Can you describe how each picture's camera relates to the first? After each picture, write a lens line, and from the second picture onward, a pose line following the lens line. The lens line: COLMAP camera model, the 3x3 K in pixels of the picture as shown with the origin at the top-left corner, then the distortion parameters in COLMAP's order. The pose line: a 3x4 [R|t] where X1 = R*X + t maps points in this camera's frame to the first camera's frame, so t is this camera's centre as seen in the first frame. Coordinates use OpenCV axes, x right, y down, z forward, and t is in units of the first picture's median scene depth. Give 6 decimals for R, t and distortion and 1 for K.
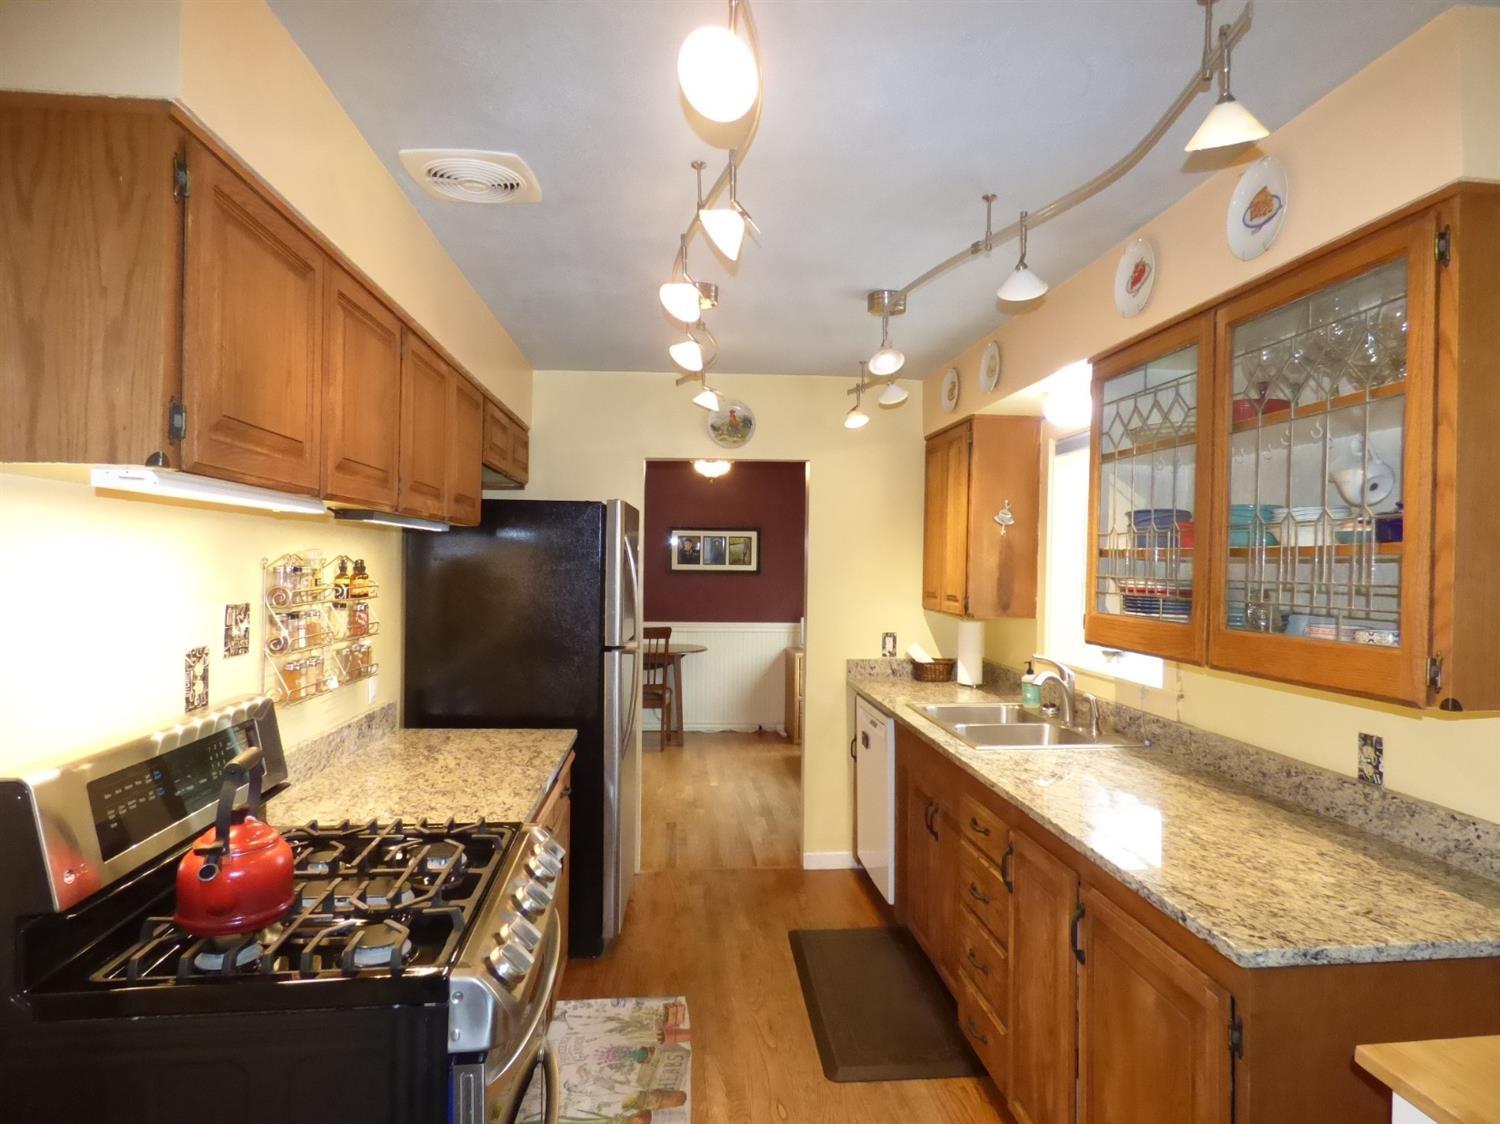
lens RADIAL K [[915.3, 0, 750.0], [0, 915.3, 562.0], [0, 0, 1]] dist [-0.002385, 0.000808]
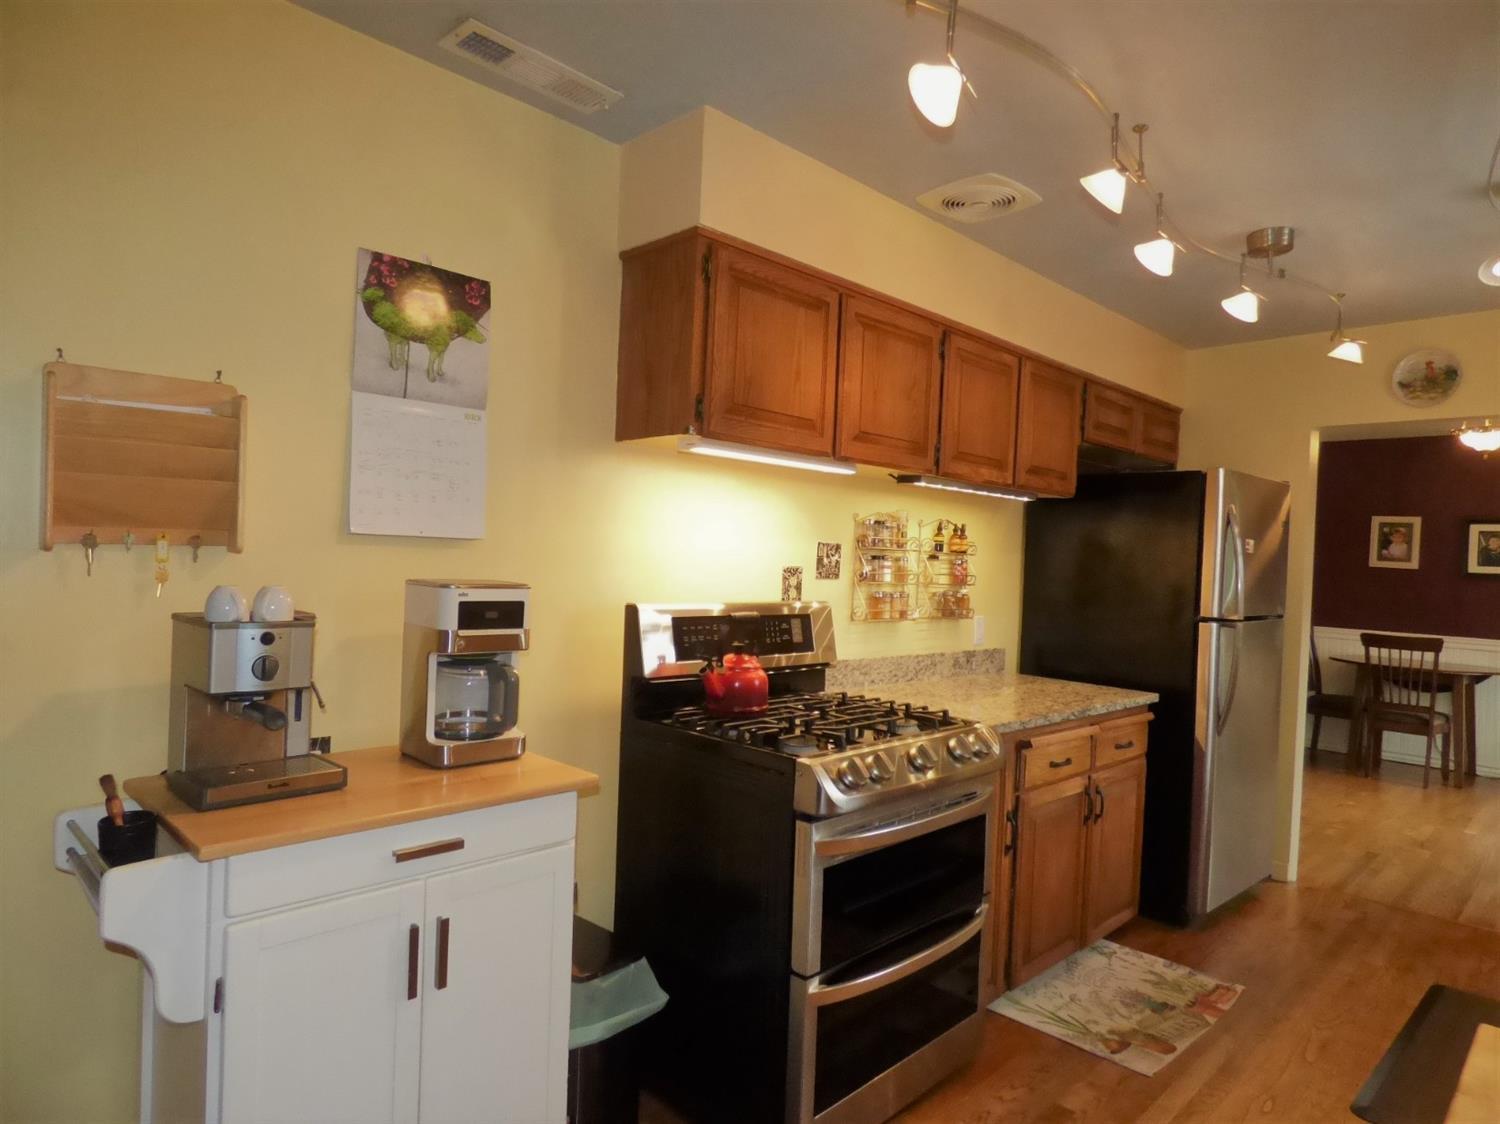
lens RADIAL K [[915.3, 0, 750.0], [0, 915.3, 562.0], [0, 0, 1]] dist [-0.002385, 0.000808]
pose [[0.624994, 0.016766, -0.780450, 0.371745], [-0.035925, 0.999328, -0.007300, 0.068992], [0.779803, 0.032600, 0.625176, -0.001287]]
